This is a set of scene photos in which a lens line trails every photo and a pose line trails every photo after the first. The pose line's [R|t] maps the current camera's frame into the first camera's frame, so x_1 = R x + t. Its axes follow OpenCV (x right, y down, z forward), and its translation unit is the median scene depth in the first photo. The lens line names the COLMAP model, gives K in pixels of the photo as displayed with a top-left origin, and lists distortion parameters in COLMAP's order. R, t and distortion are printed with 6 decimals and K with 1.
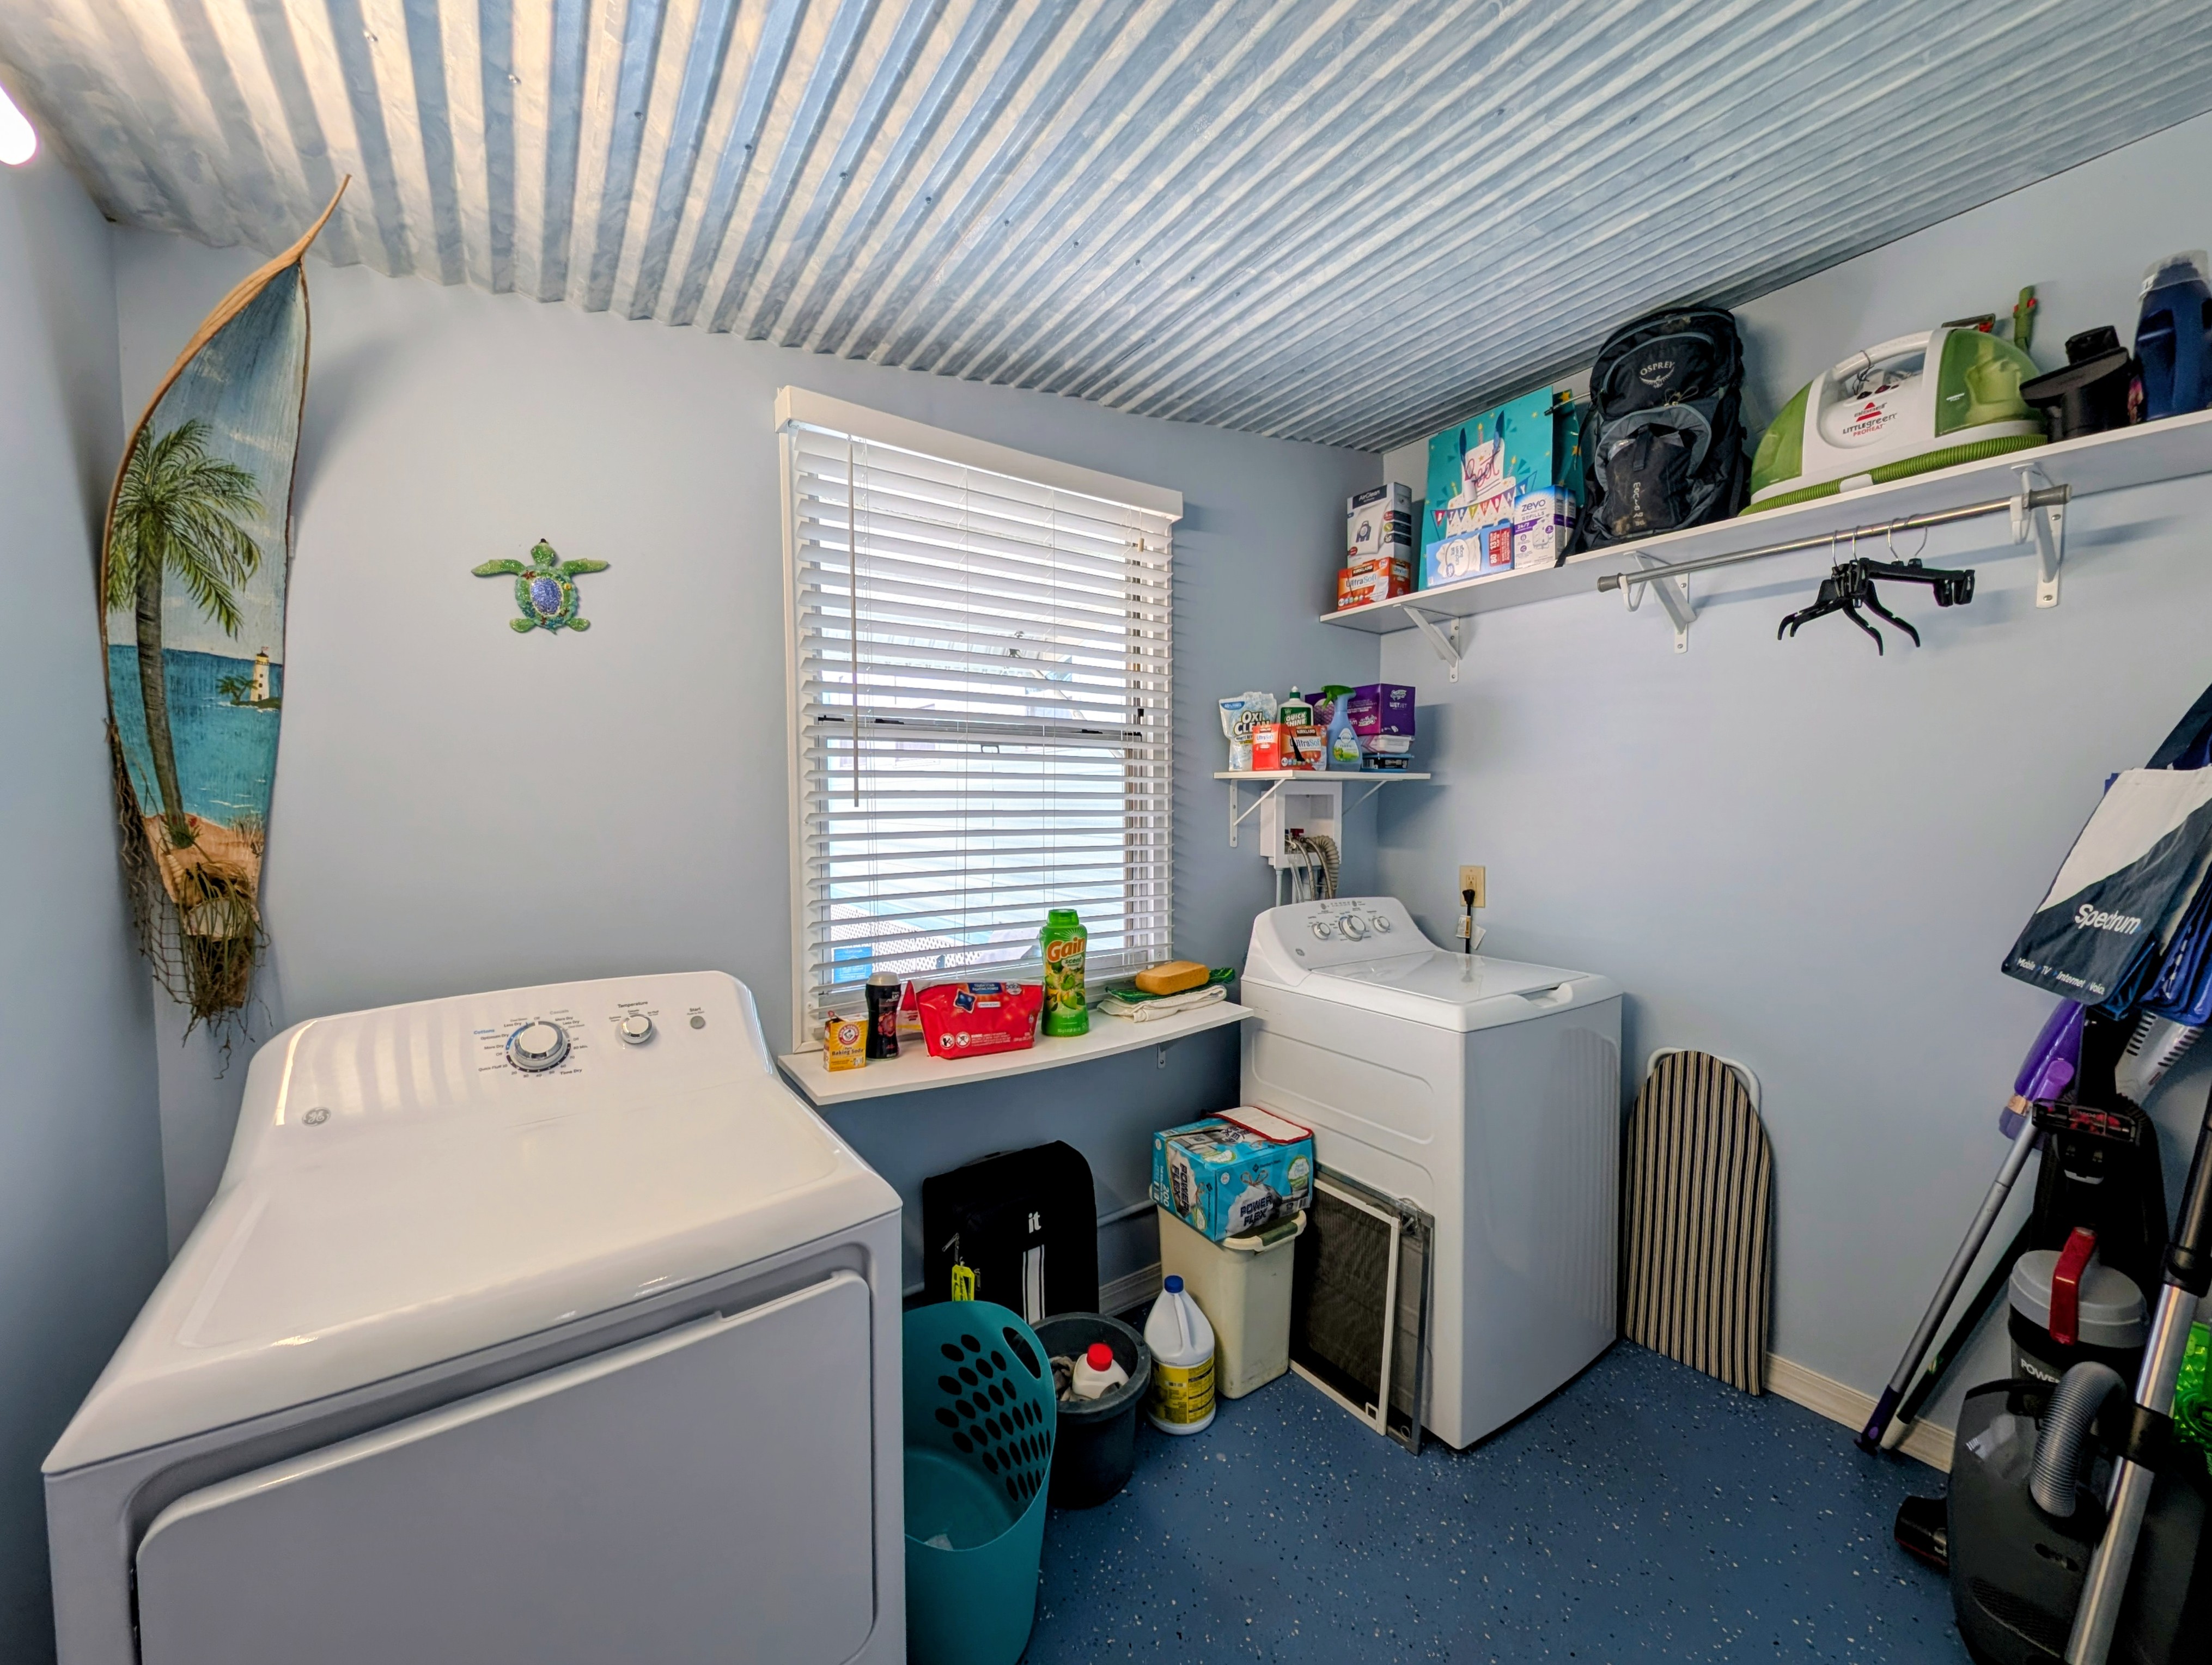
lens RADIAL K [[838.6, 0, 1100.3], [0, 838.6, 830.5], [0, 0, 1]] dist [0.003072, -0.002674]
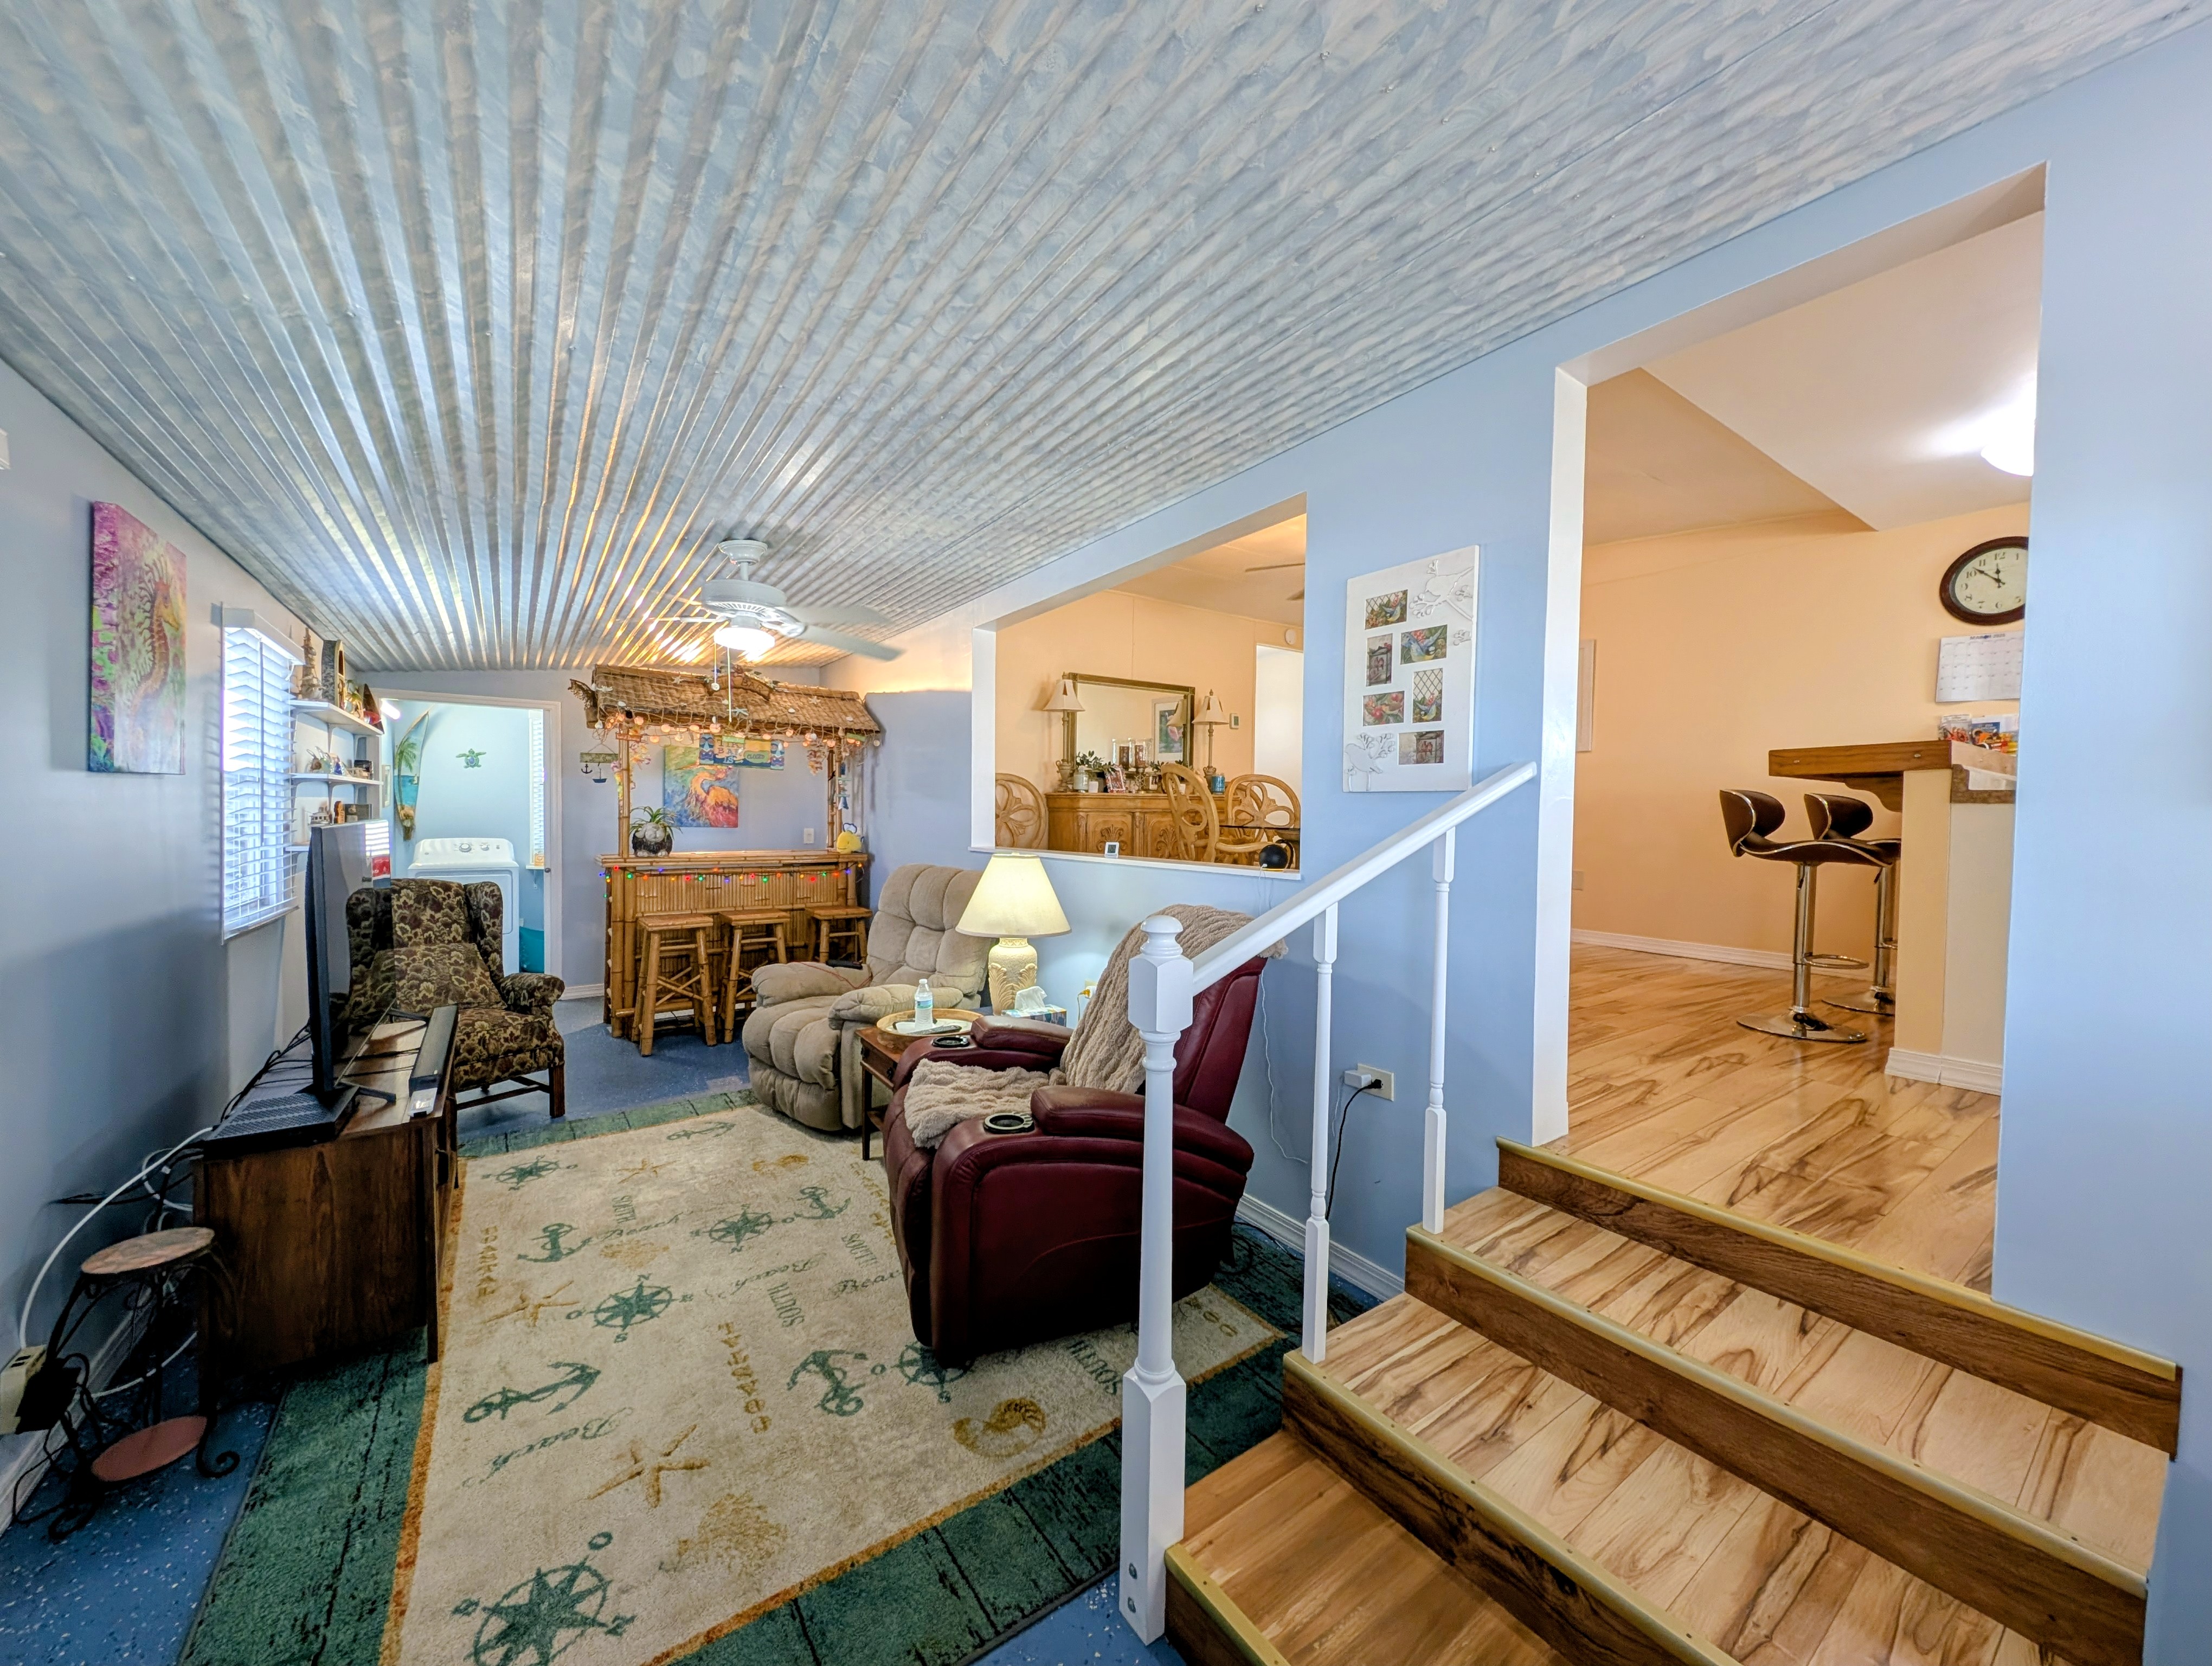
lens RADIAL K [[838.7, 0, 1095.5], [0, 838.7, 847.1], [0, 0, 1]] dist [0.003072, -0.002674]
pose [[0.999454, 0.032131, 0.007635, 3.358322], [-0.032248, 0.999356, 0.015758, 0.030623], [-0.007124, -0.015996, 0.999847, -4.461047]]
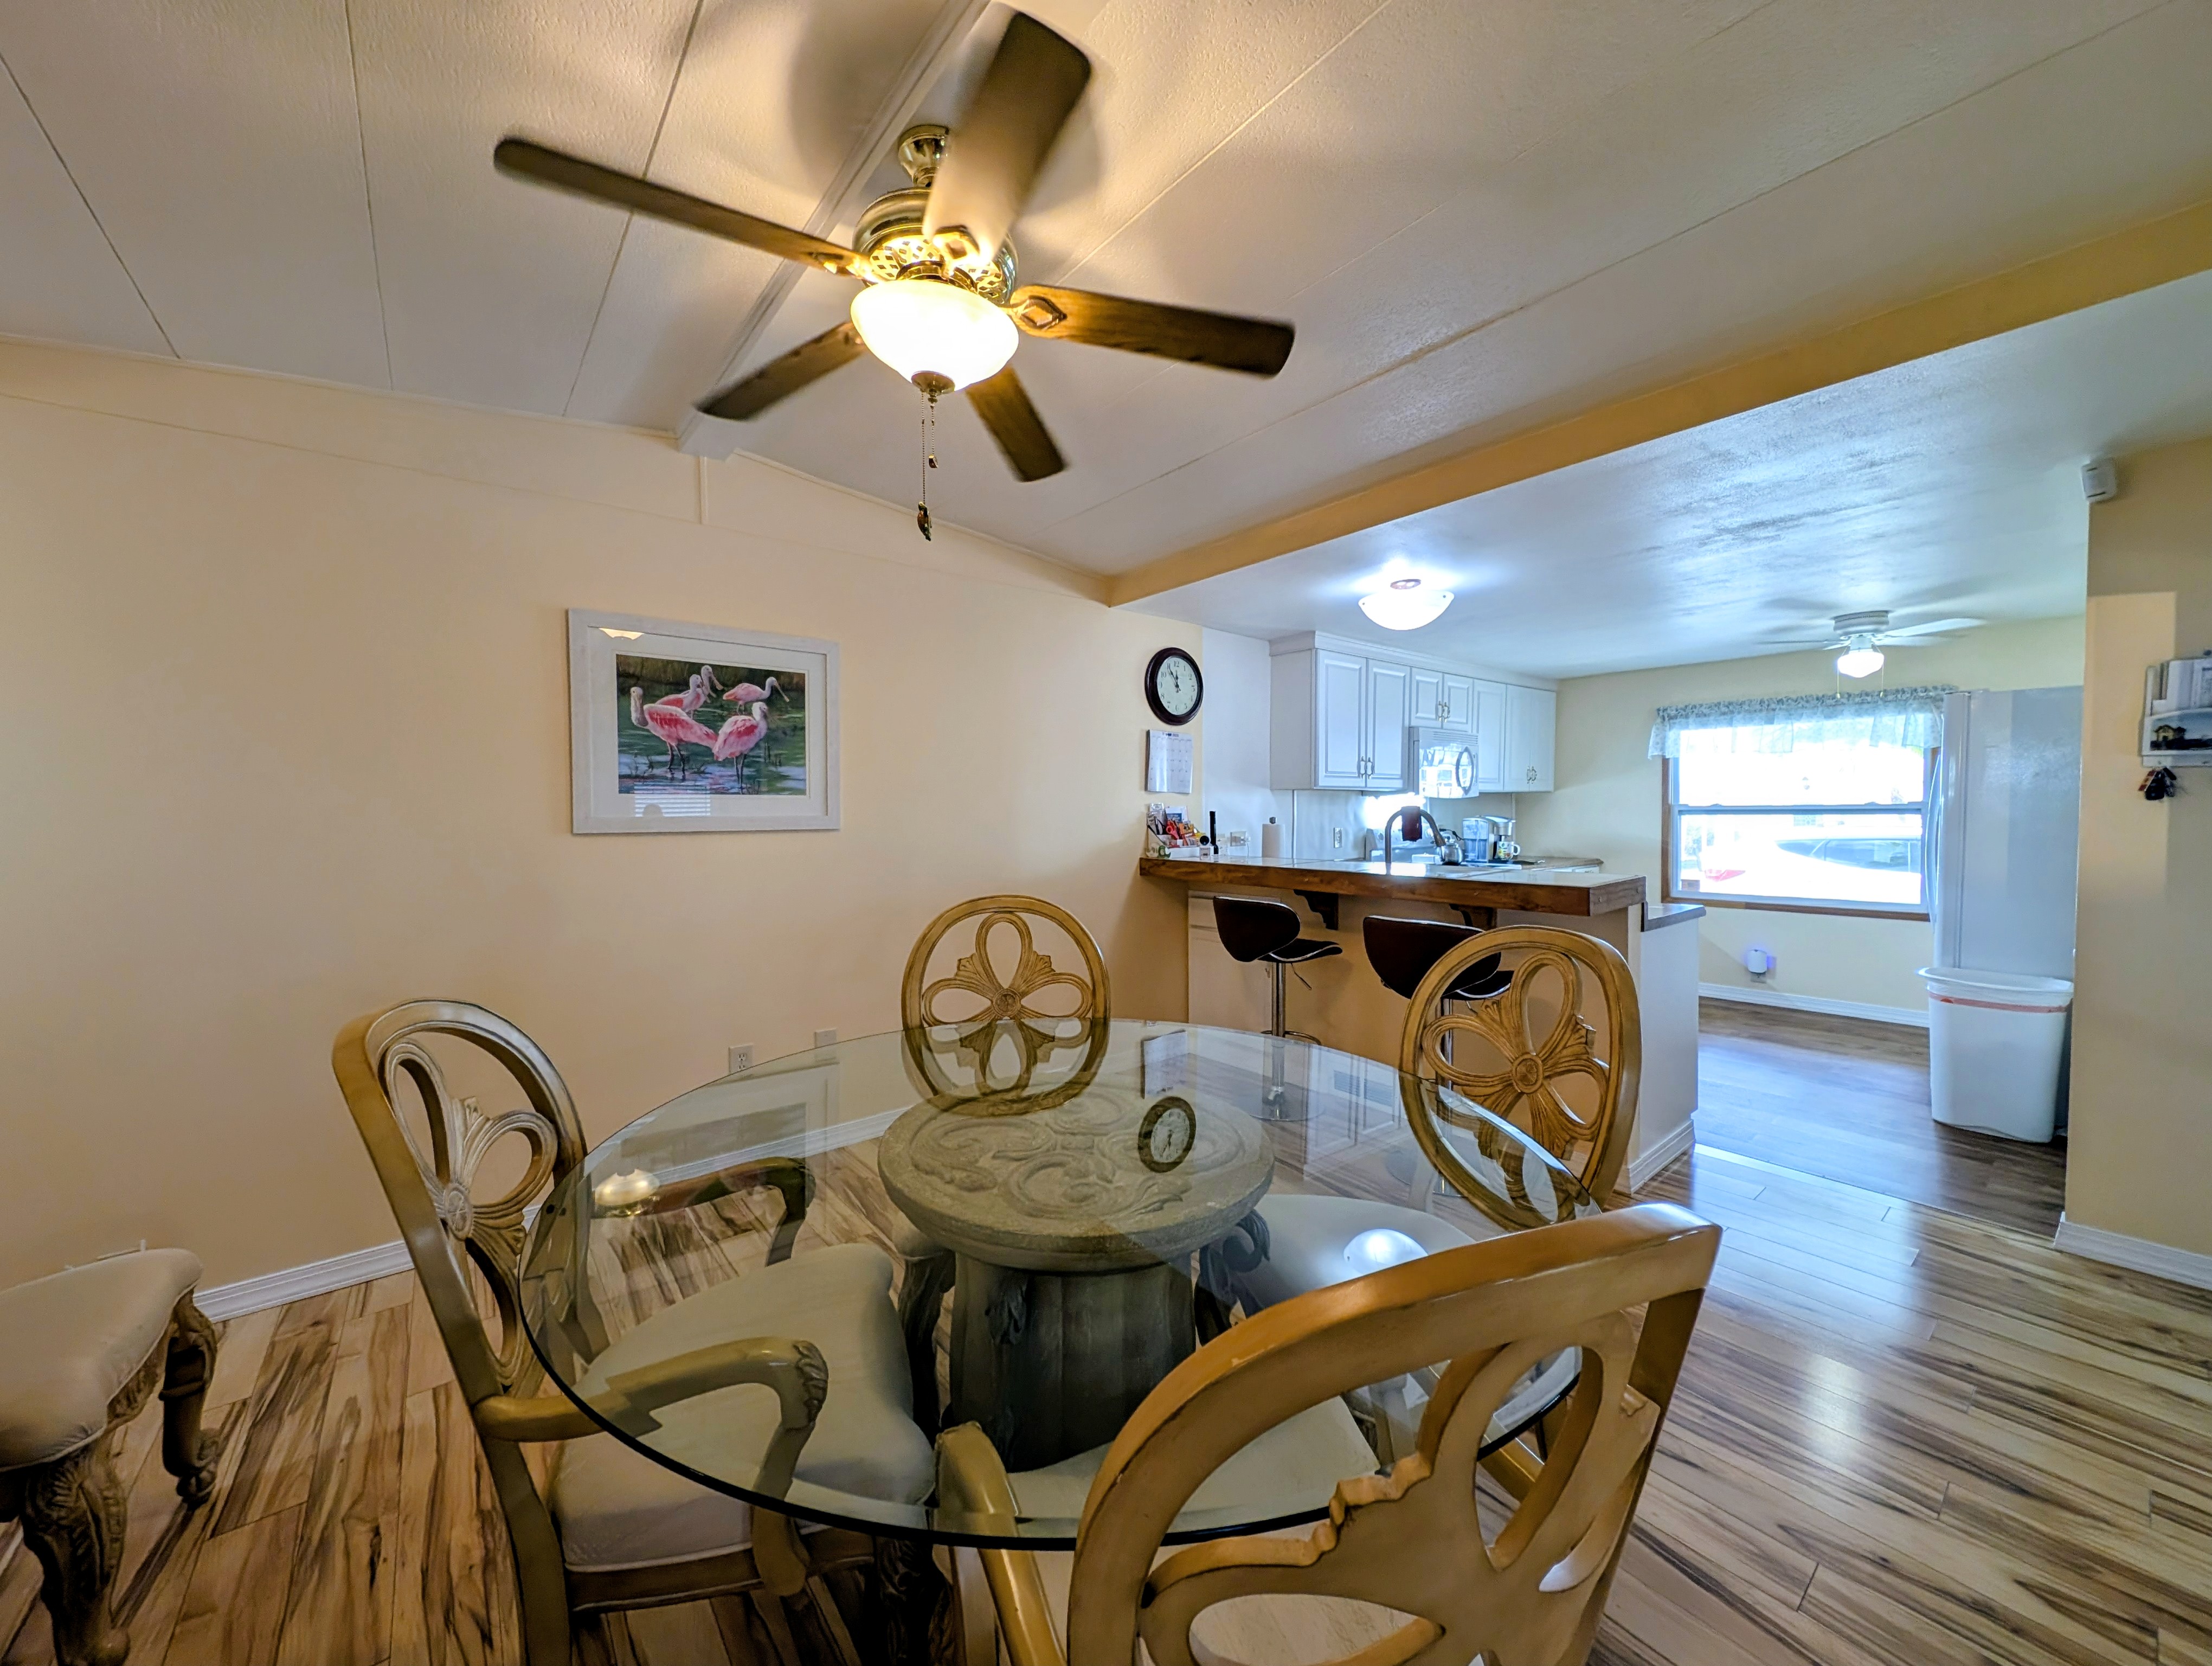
lens RADIAL K [[838.7, 0, 1089.7], [0, 838.7, 841.9], [0, 0, 1]] dist [0.003072, -0.002674]
pose [[-0.055806, -0.023066, 0.998175, 3.271061], [0.034594, 0.999088, 0.025021, -0.459609], [-0.997842, 0.035927, -0.054958, -0.884883]]
